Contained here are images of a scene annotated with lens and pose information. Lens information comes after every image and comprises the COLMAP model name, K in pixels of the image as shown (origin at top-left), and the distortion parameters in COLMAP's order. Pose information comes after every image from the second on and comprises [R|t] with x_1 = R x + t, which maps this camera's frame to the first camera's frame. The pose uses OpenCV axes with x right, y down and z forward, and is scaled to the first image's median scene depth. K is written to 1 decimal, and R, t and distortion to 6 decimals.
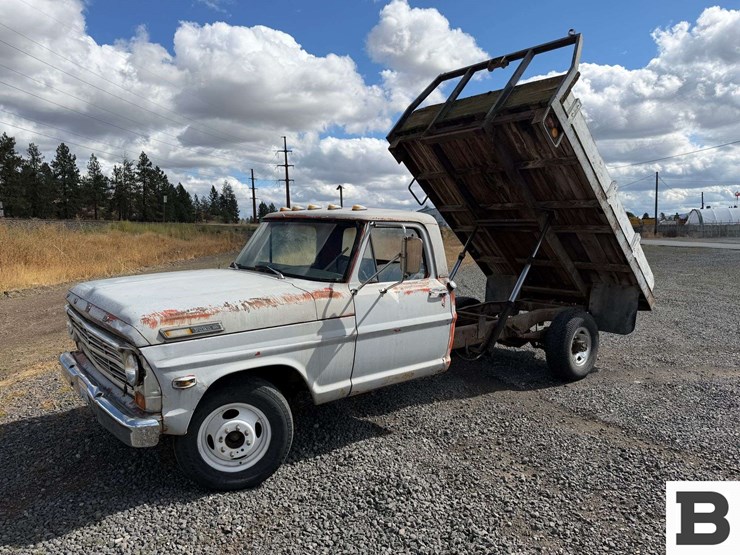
lens RADIAL K [[518.5, 0, 379.7], [0, 518.5, 274.9], [0, 0, 1]] dist [0.038627, -0.041320]
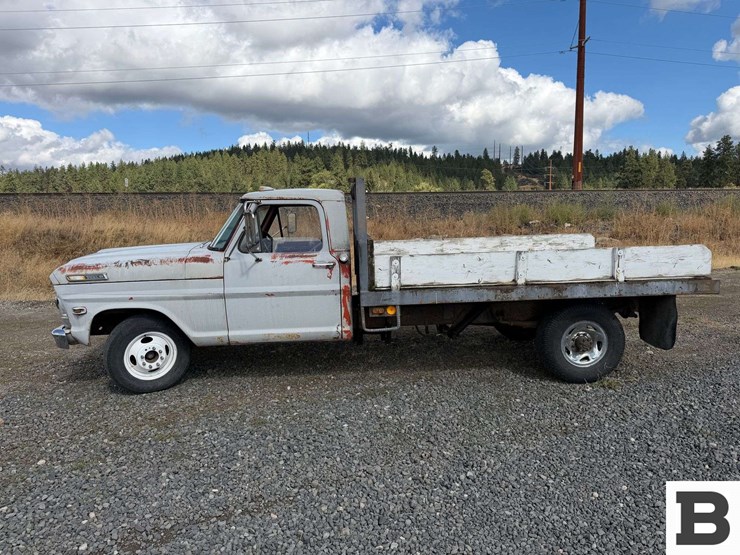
lens RADIAL K [[518.5, 0, 371.7], [0, 518.5, 279.8], [0, 0, 1]] dist [0.038627, -0.041320]
pose [[0.803618, 0.055872, -0.592517, 0.836243], [-0.032204, 0.998207, 0.050450, 0.007860], [0.594274, -0.021461, 0.803976, 0.195439]]
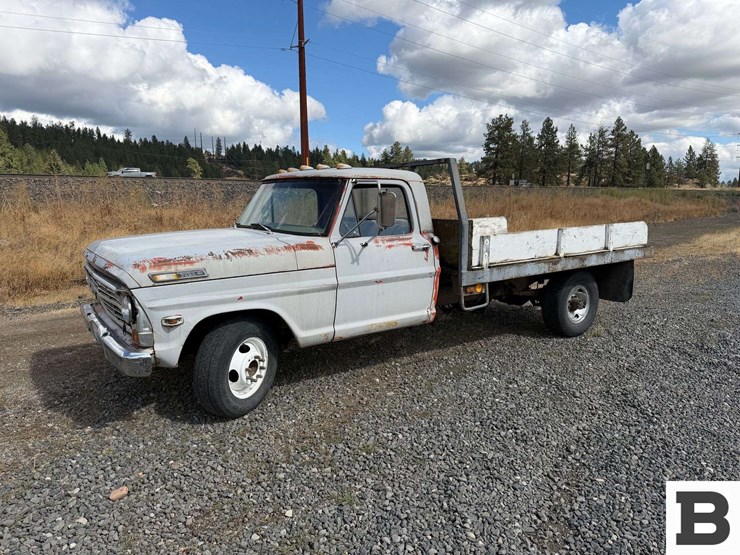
lens RADIAL K [[518.5, 0, 376.9], [0, 518.5, 279.8], [0, 0, 1]] dist [0.038627, -0.041320]
pose [[0.996441, -0.003297, -0.084230, 0.112666], [0.008390, 0.998152, 0.060183, 0.036515], [0.083876, -0.060676, 0.994627, -0.056277]]
